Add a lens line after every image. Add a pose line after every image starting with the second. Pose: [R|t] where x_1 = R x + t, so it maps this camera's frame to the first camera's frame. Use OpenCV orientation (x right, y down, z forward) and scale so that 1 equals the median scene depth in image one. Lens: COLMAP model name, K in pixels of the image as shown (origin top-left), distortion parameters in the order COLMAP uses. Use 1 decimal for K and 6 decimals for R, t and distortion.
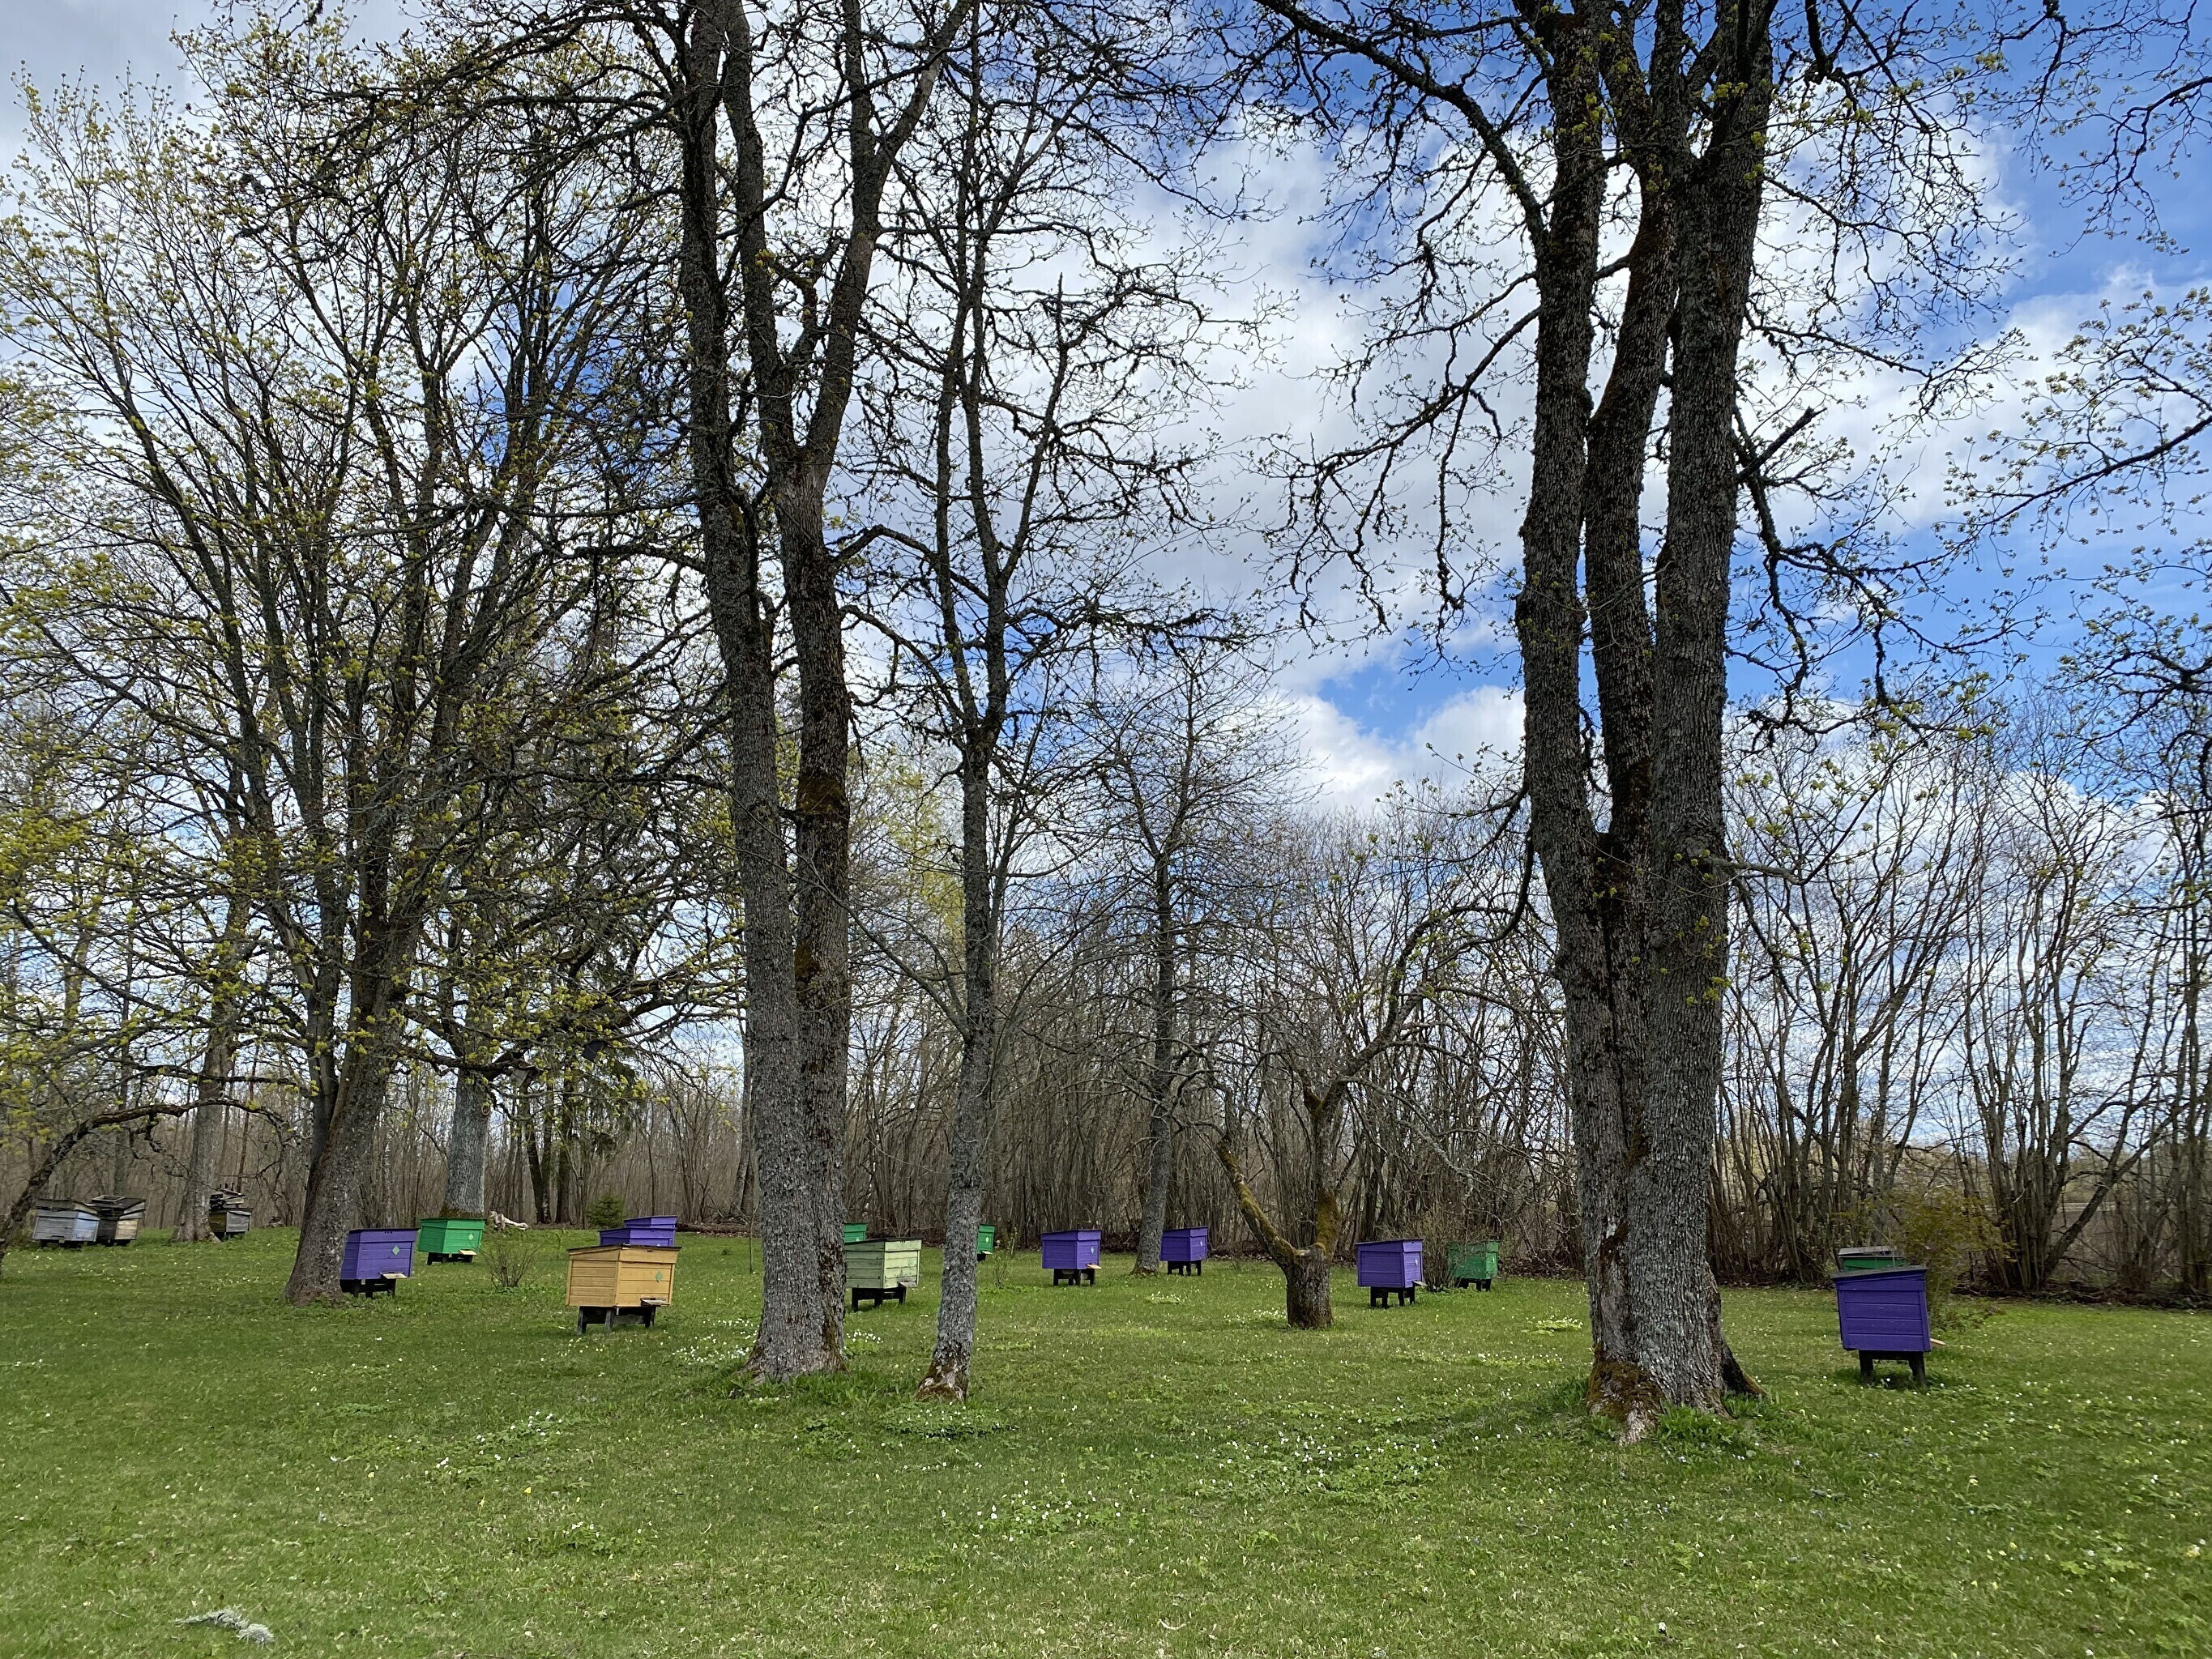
lens RADIAL K [[1718.6, 0, 1104.9], [0, 1718.6, 839.0], [0, 0, 1]] dist [0.011217, -0.006483]
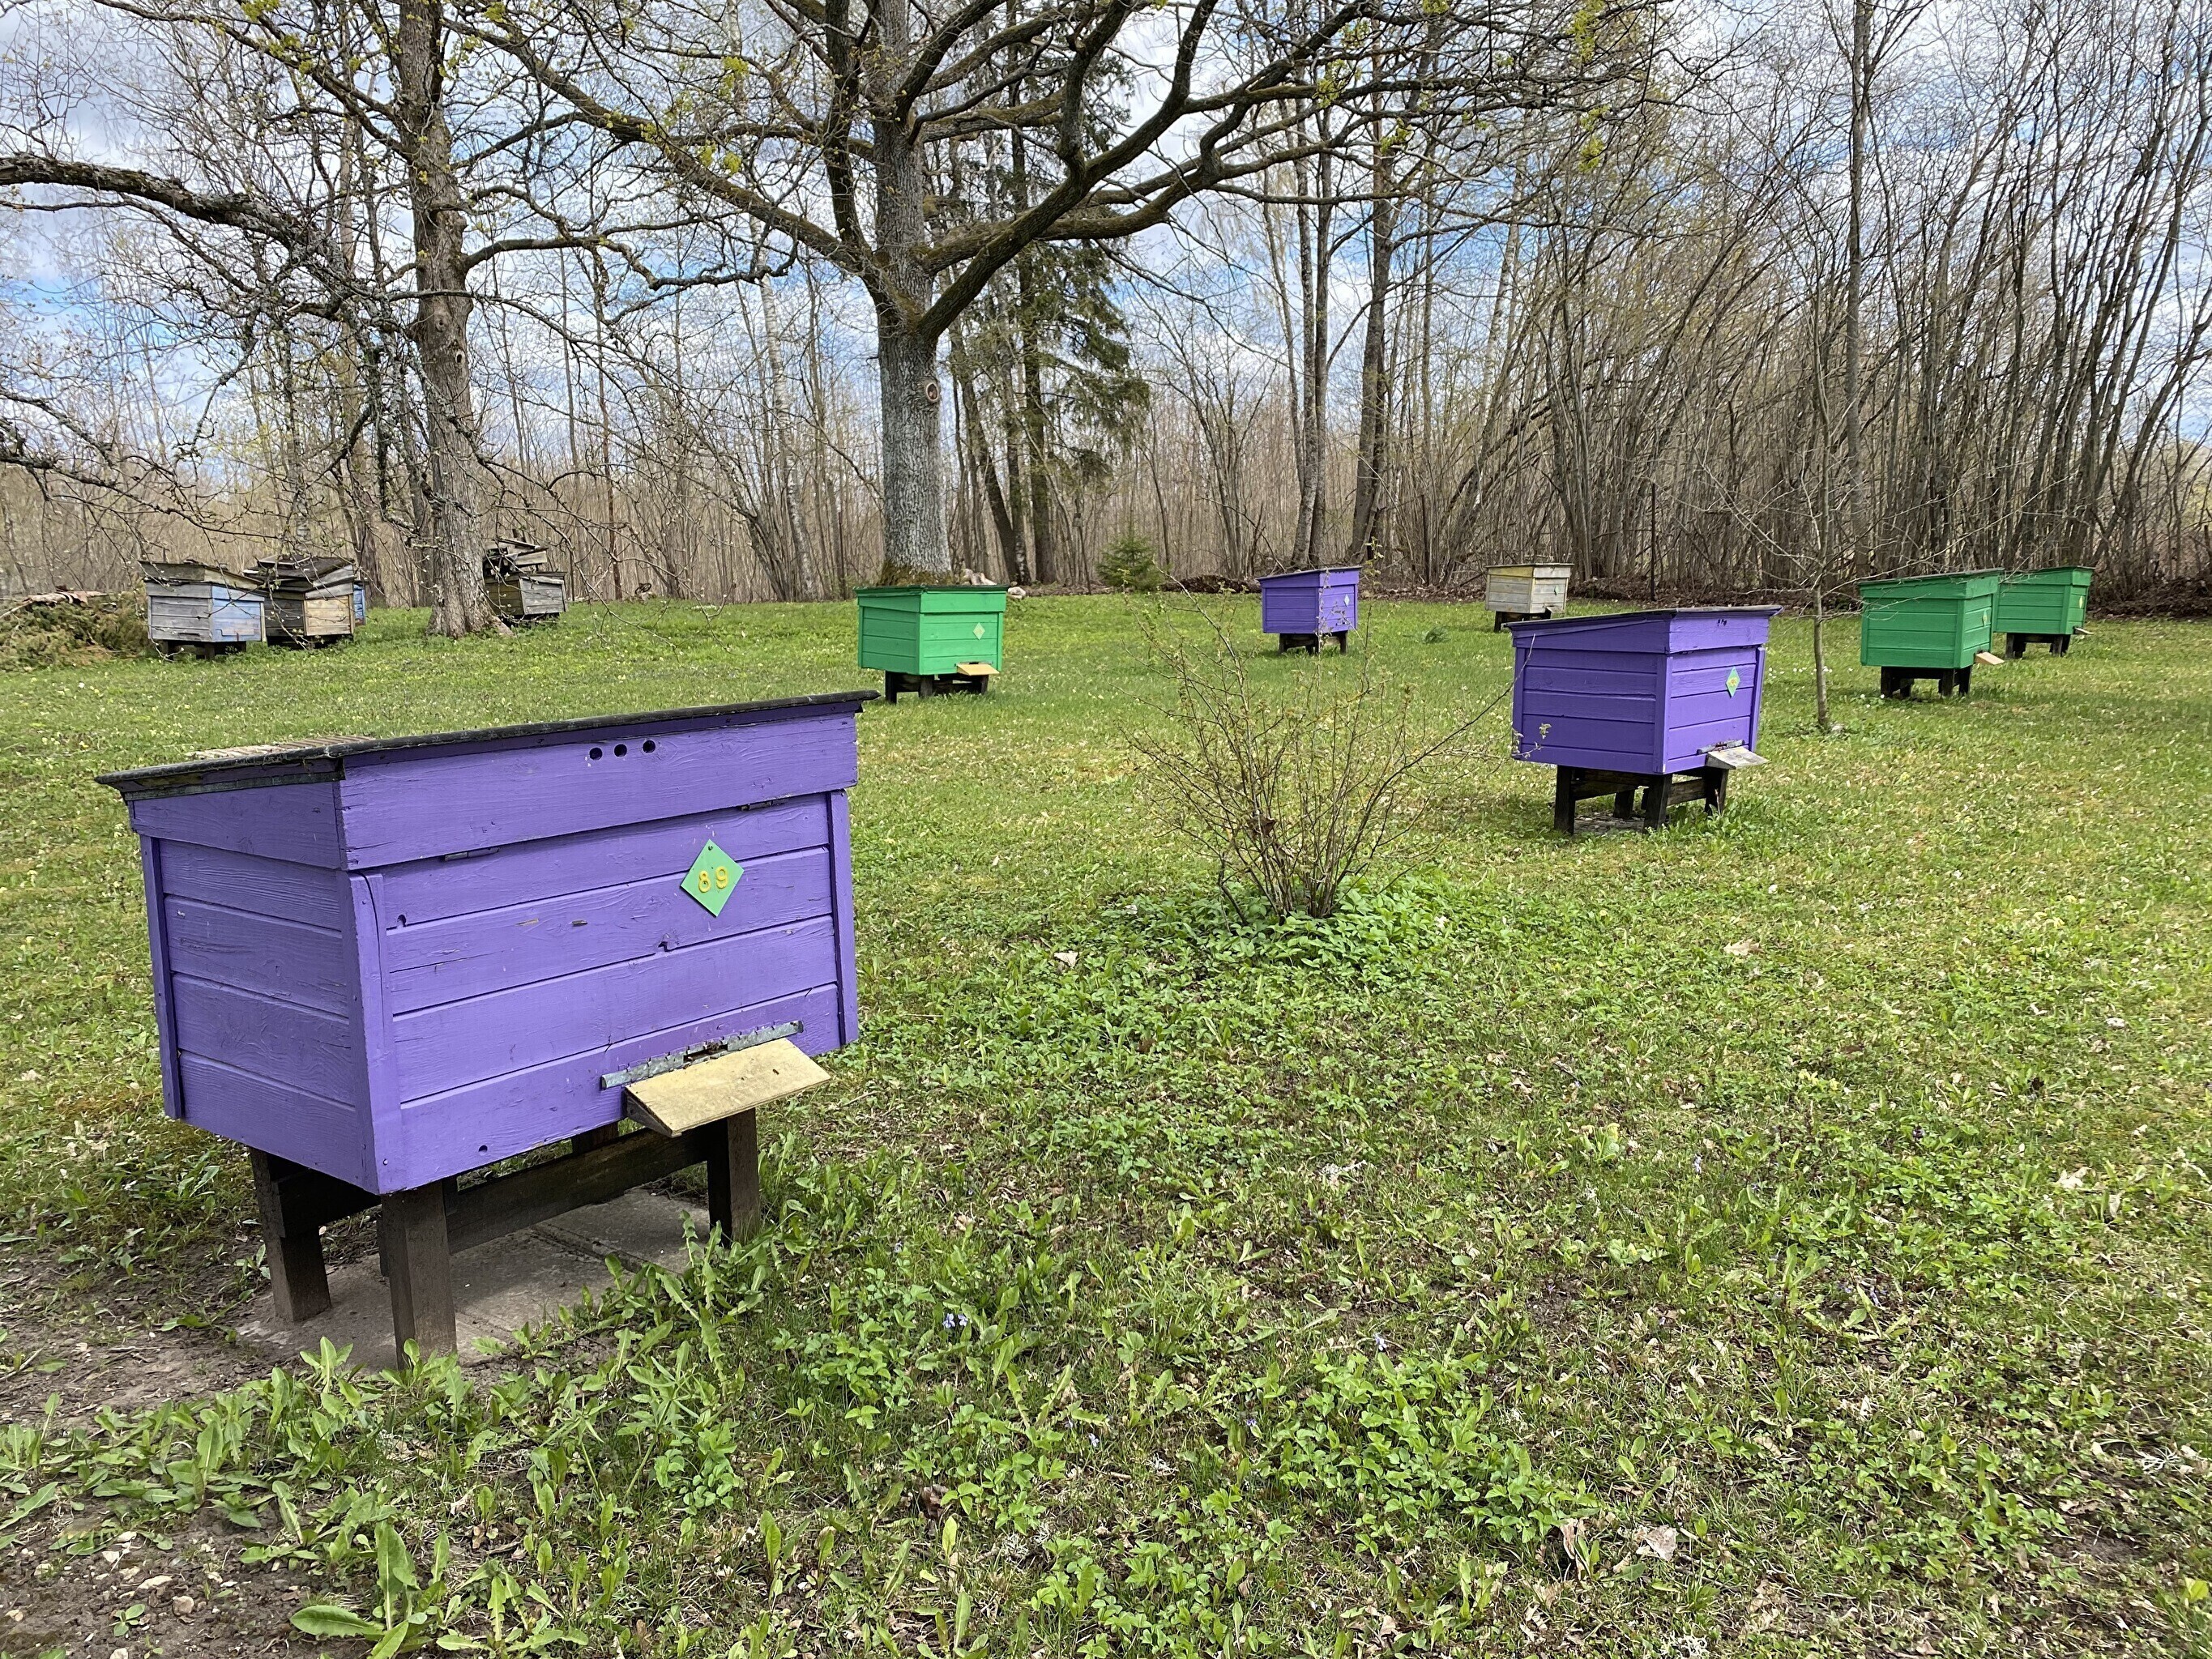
lens RADIAL K [[1718.6, 0, 1104.9], [0, 1718.6, 839.0], [0, 0, 1]] dist [0.011217, -0.006483]
pose [[0.974021, 0.012178, -0.226132, -0.210497], [0.071494, 0.930949, 0.358082, 0.114133], [0.214877, -0.364946, 0.905893, 0.530176]]
